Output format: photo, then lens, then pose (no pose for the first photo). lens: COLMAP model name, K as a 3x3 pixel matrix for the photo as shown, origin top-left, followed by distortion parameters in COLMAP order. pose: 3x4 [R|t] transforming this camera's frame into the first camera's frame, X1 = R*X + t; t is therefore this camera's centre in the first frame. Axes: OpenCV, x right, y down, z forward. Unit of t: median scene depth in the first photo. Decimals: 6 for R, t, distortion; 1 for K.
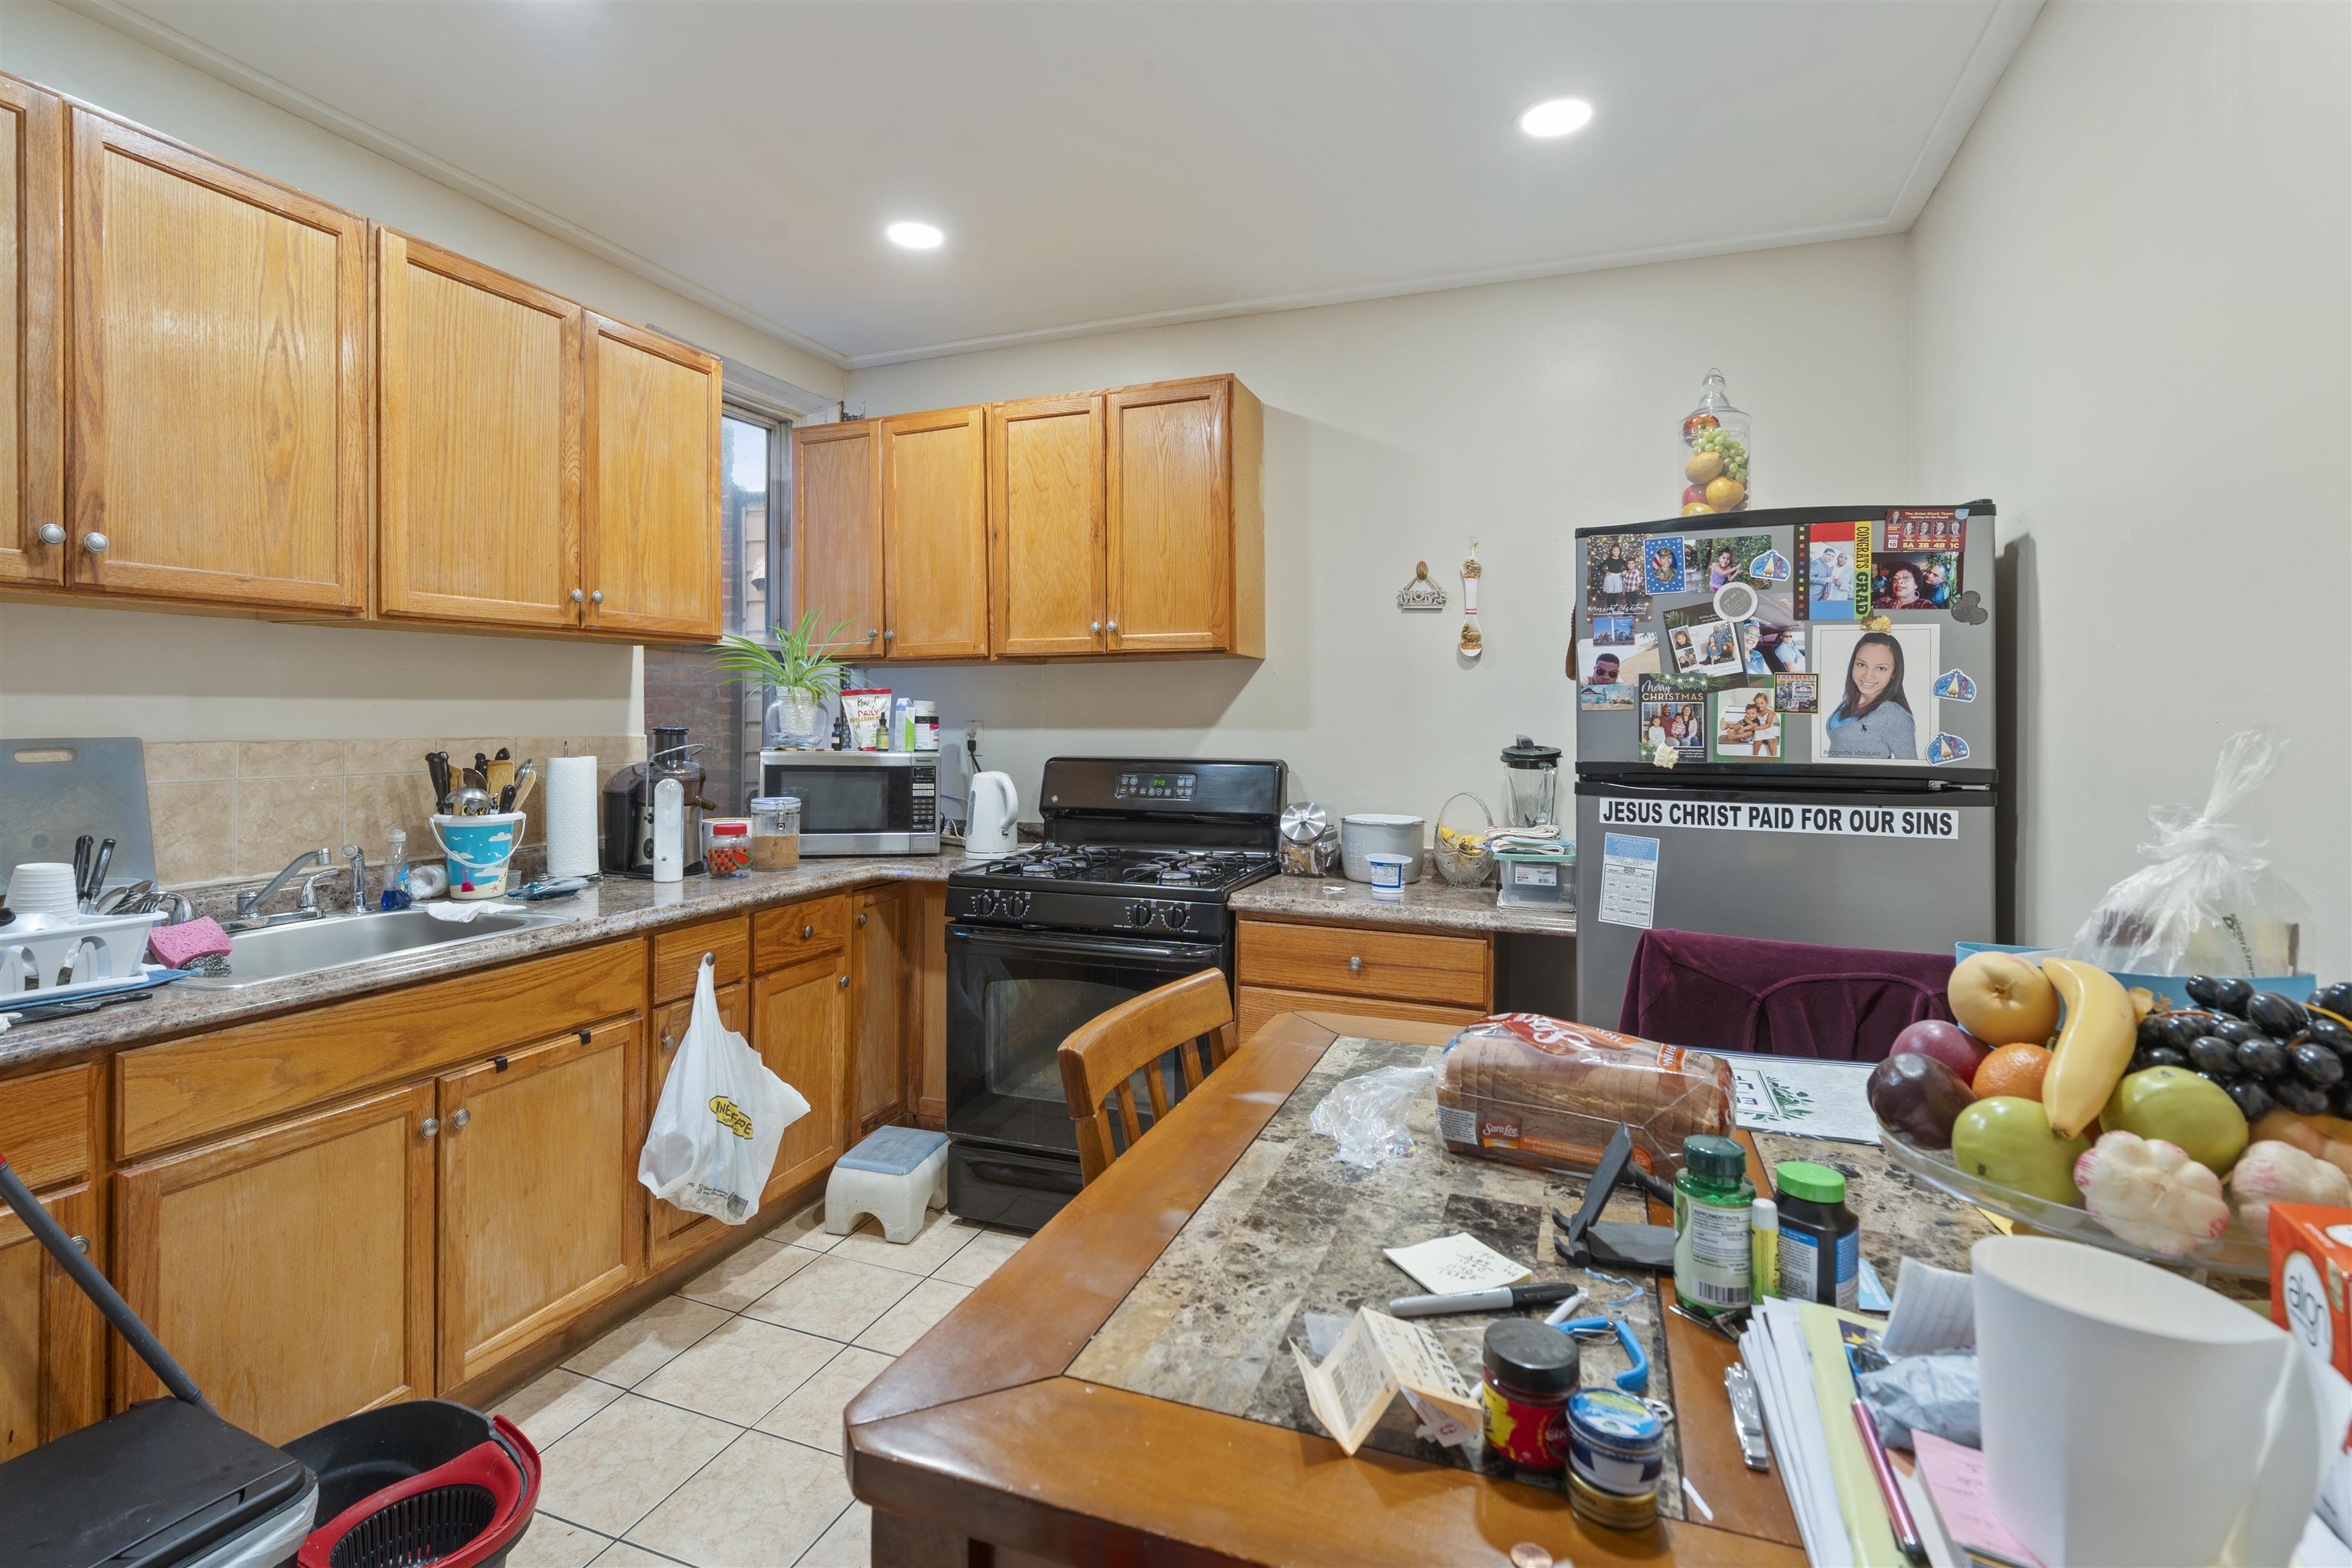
lens RADIAL K [[1087.4, 0, 1169.9], [0, 1087.4, 719.8], [0, 0, 1]] dist [-0.001870, 0.000924]
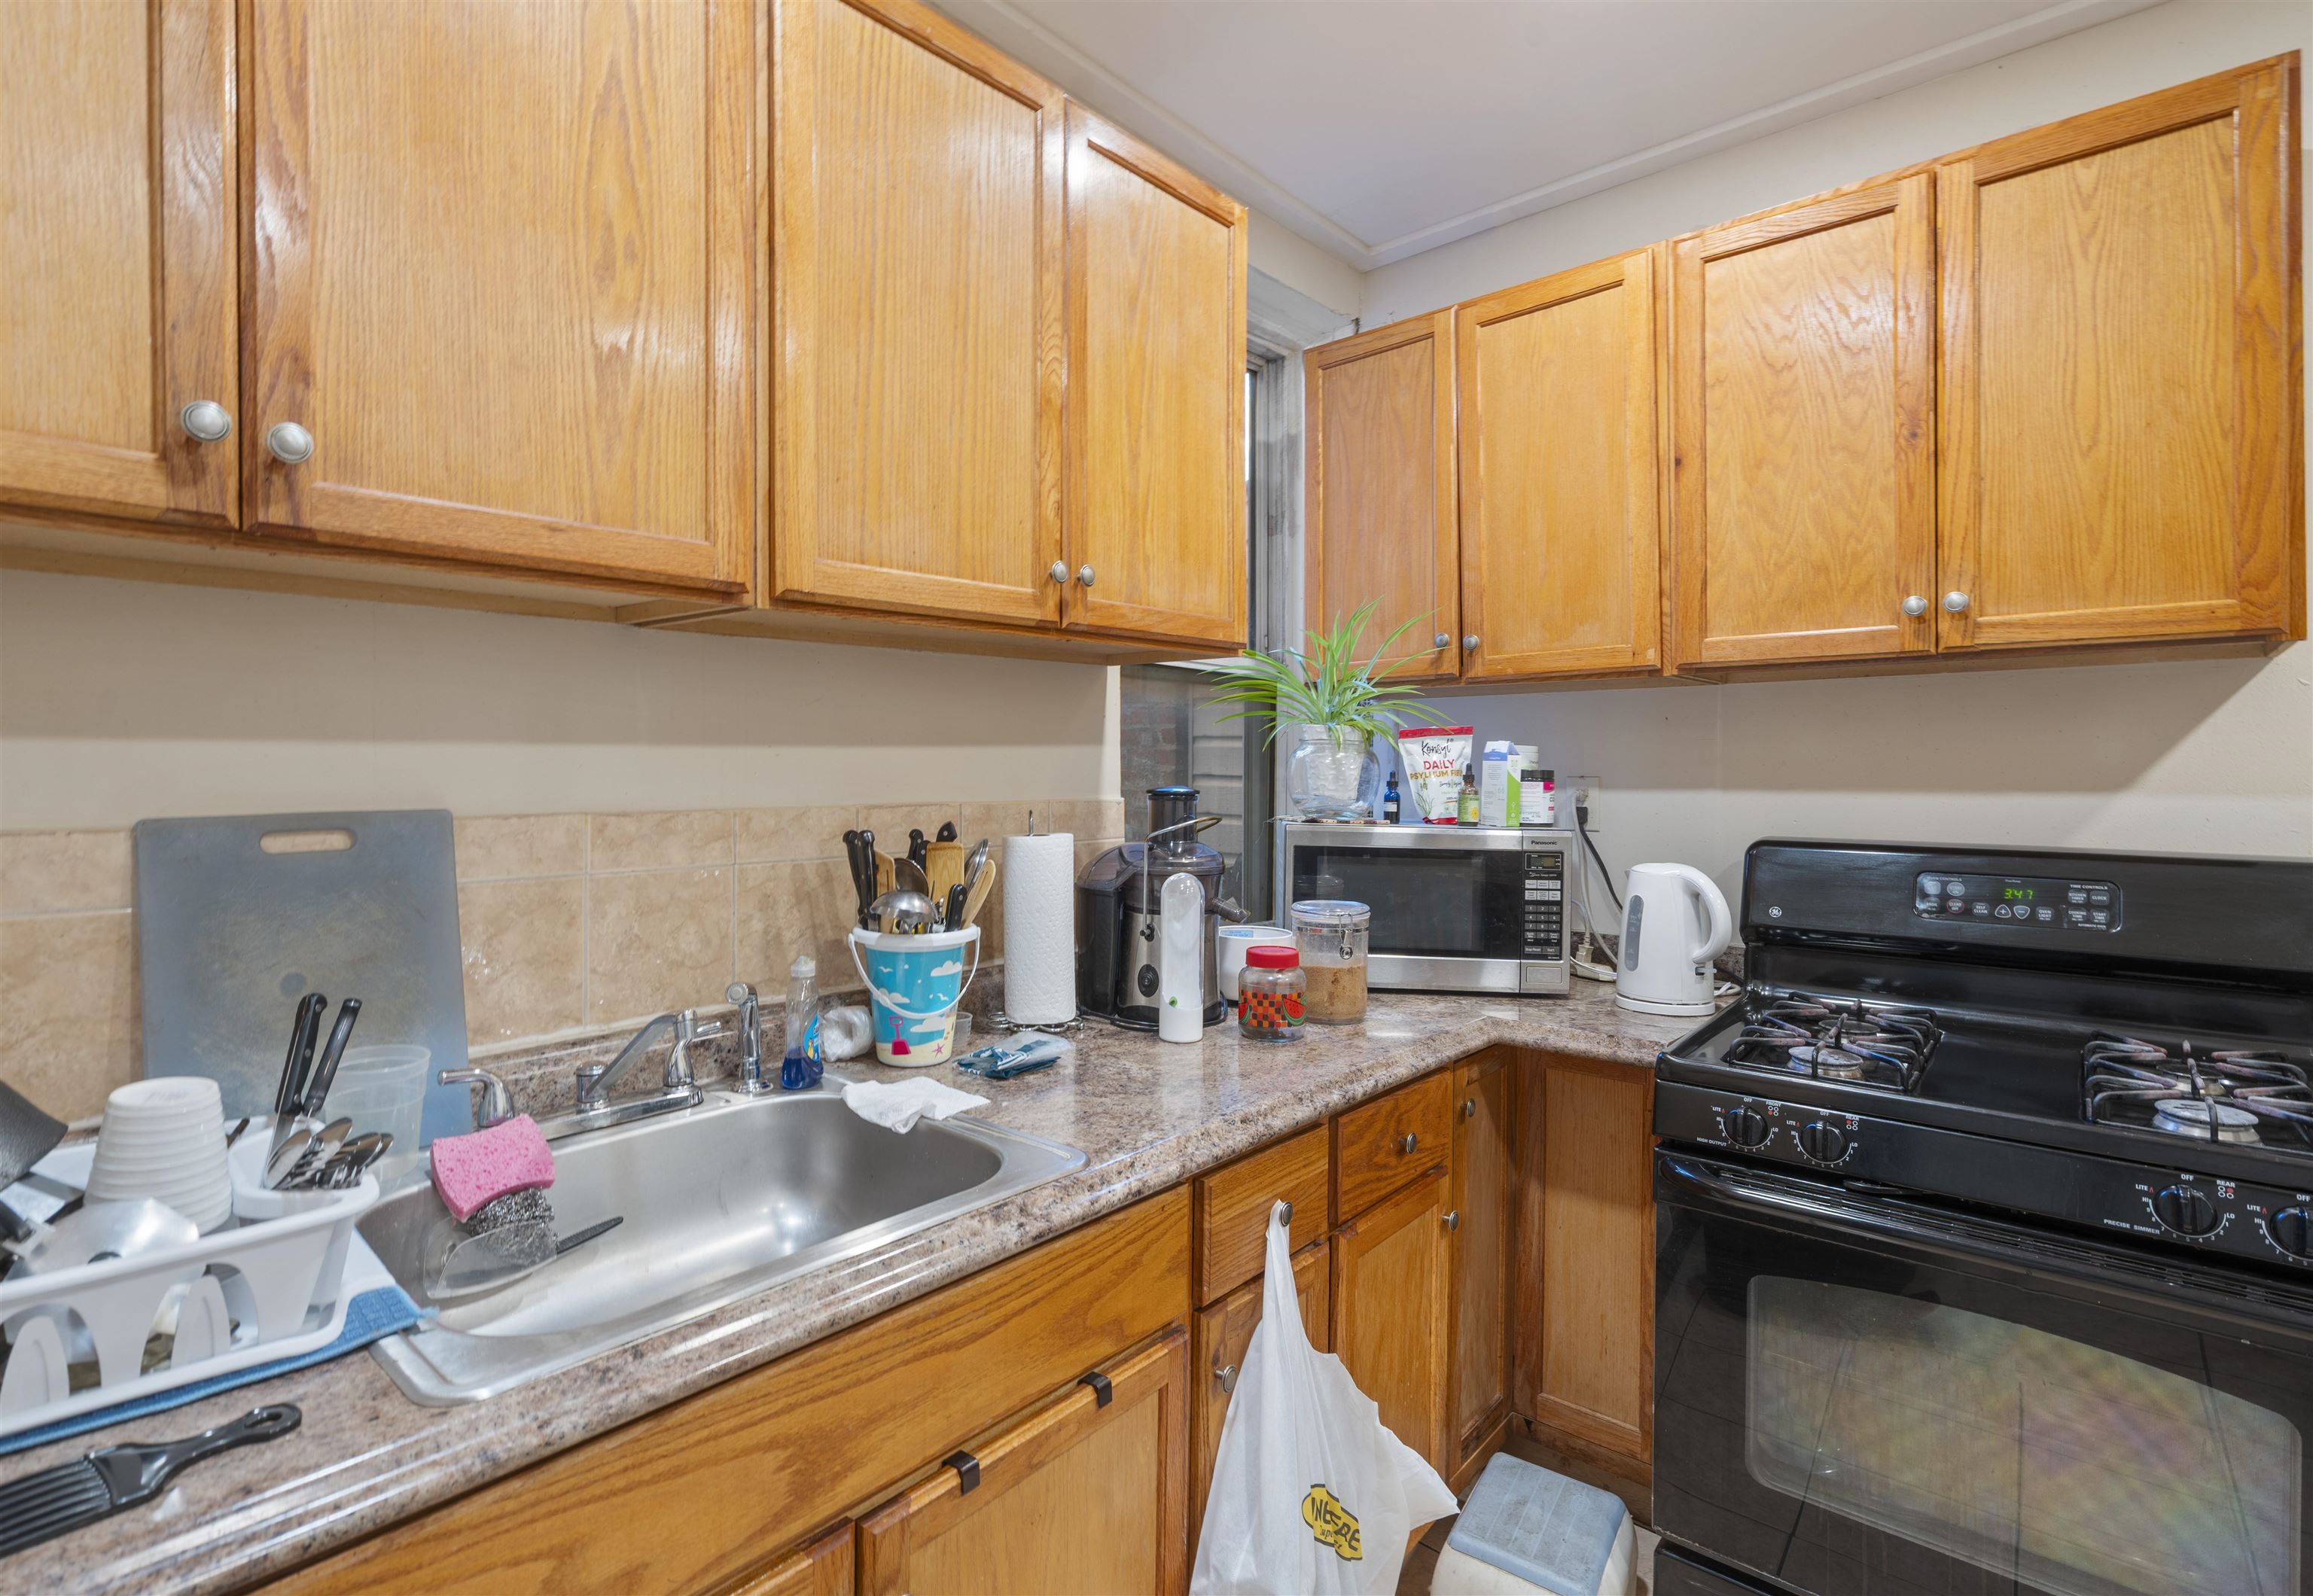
lens RADIAL K [[1094.6, 0, 1154.4], [0, 1094.6, 763.9], [0, 0, 1]] dist [-0.017560, 0.013677]
pose [[0.945958, -0.001421, -0.324285, -0.310876], [0.000421, 0.999995, -0.003152, -0.006555], [0.324288, 0.002845, 0.945954, 0.462396]]
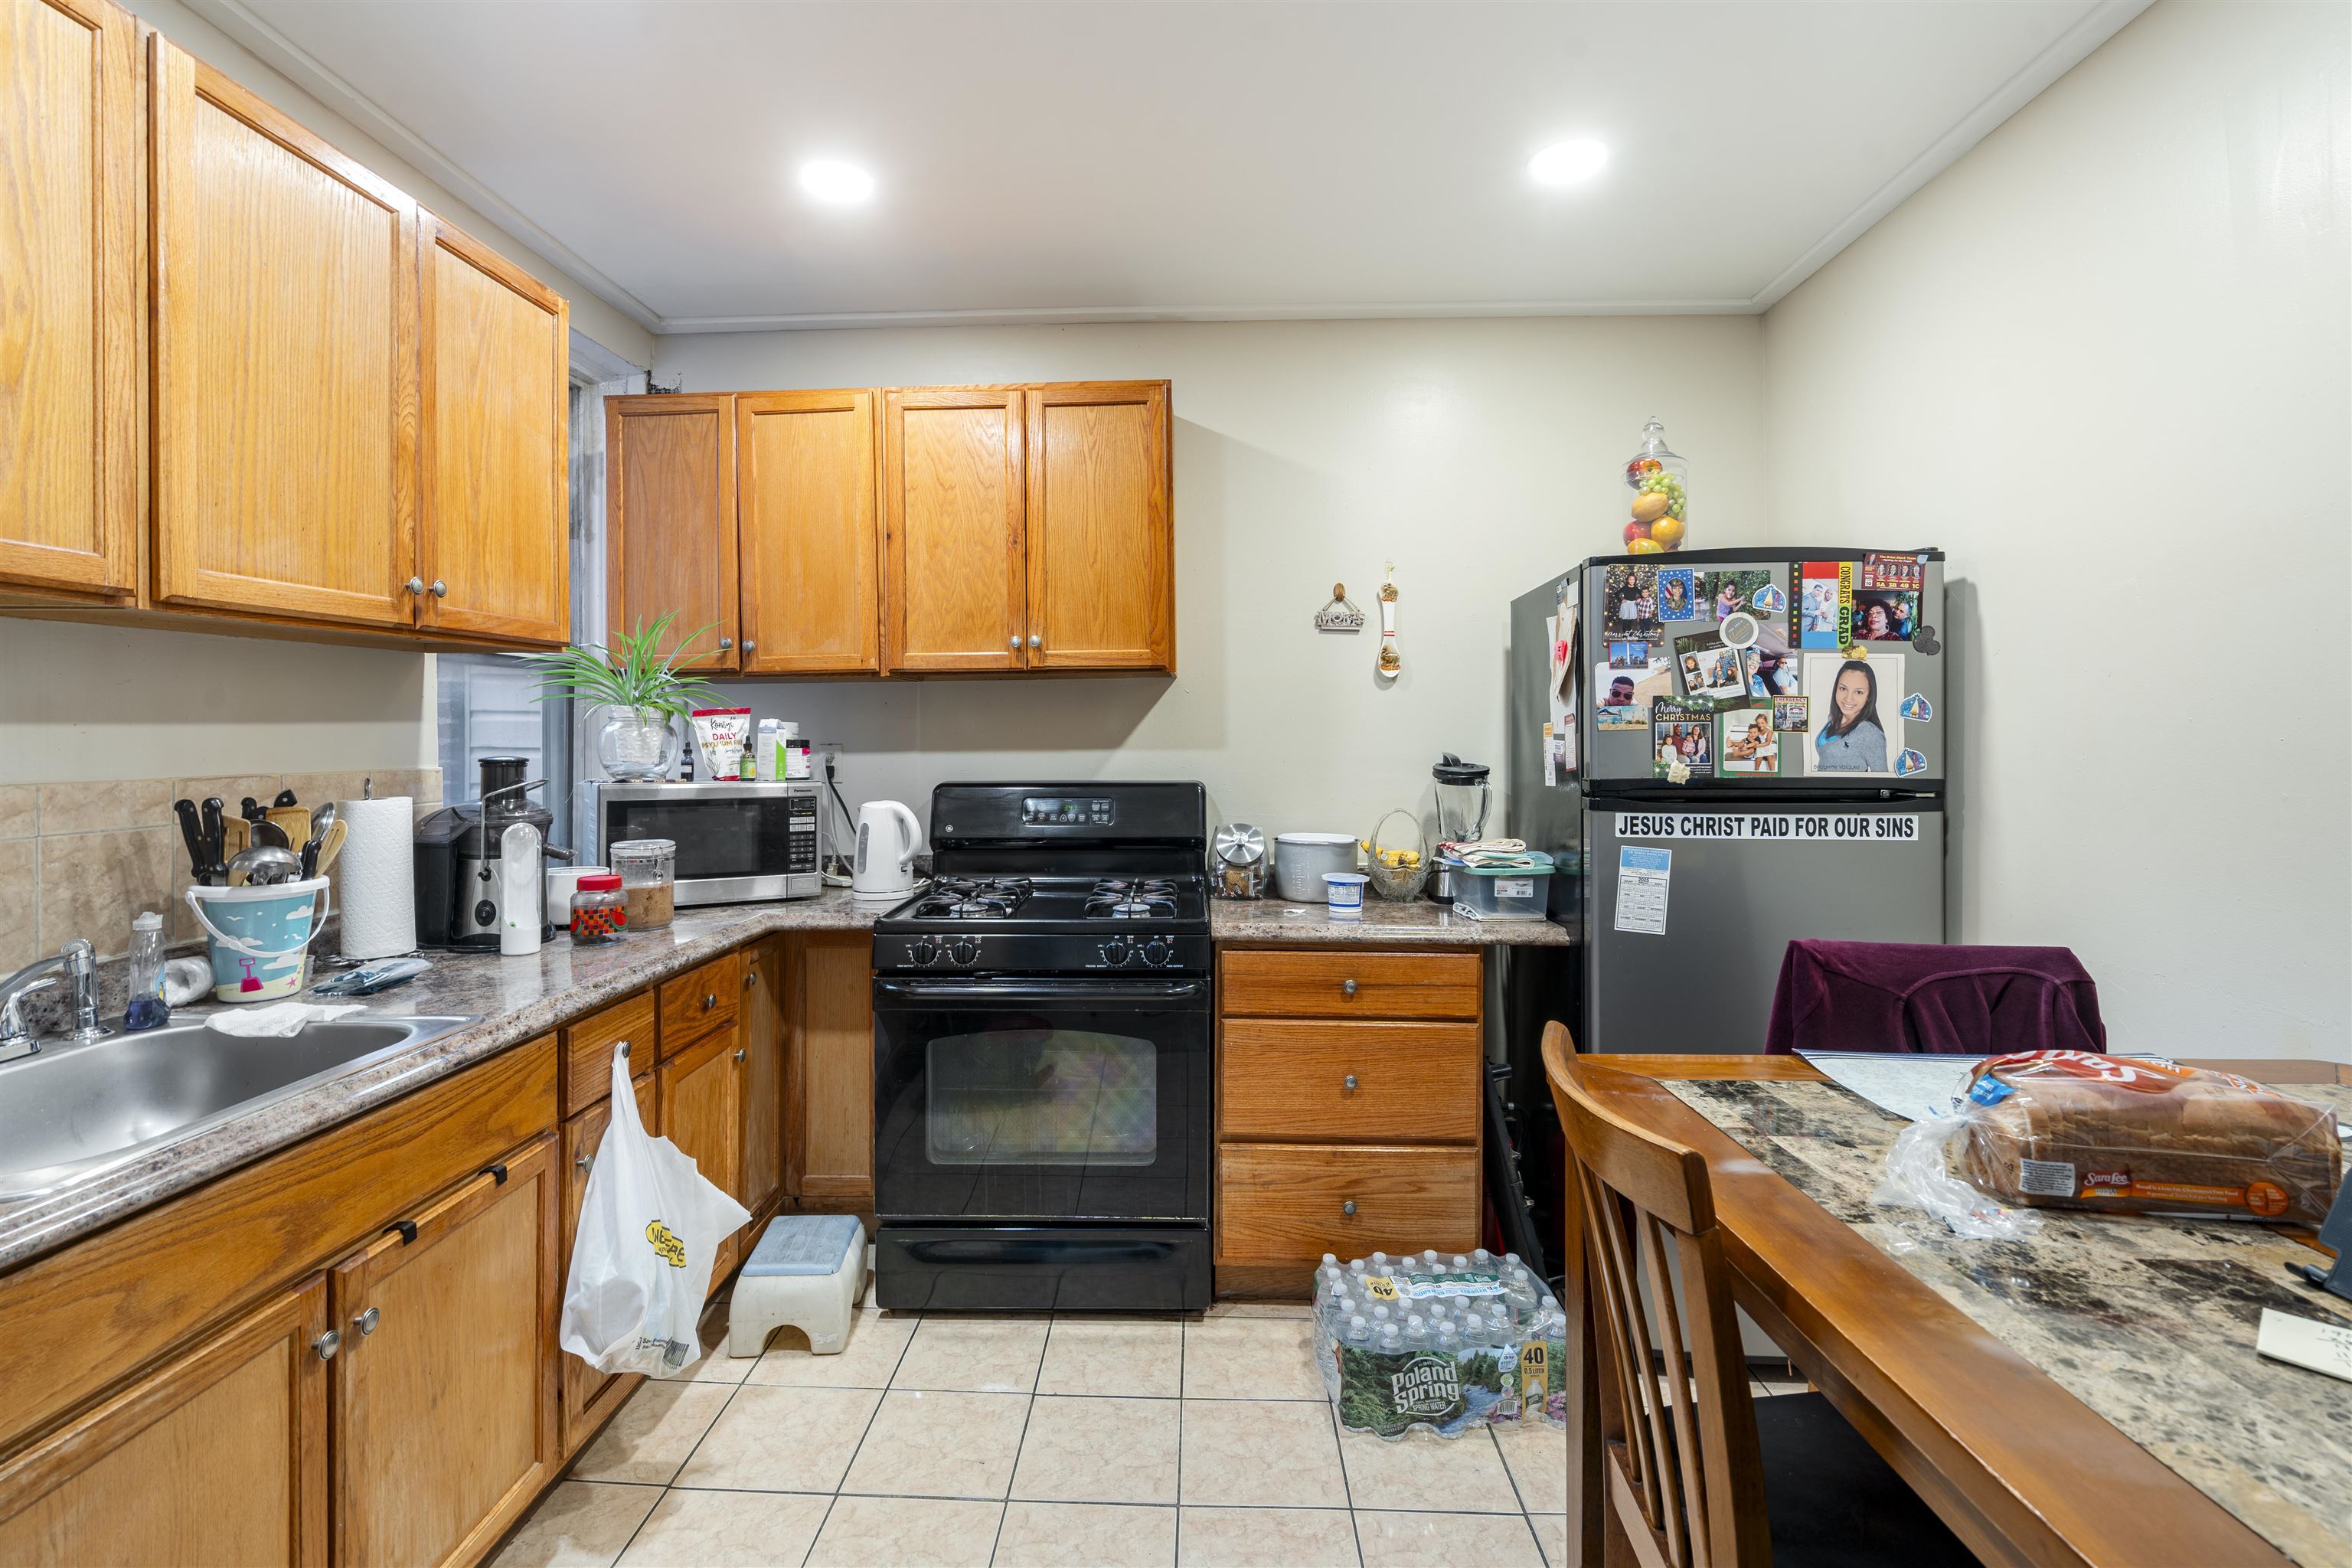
lens RADIAL K [[1042.6, 0, 1143.8], [0, 1042.6, 738.9], [0, 0, 1]] dist [-0.001542, 0.000770]
pose [[0.947692, -0.009210, 0.319054, -0.309952], [0.008122, 0.999956, 0.004742, -0.007549], [-0.319083, -0.001902, 0.947725, 0.160293]]
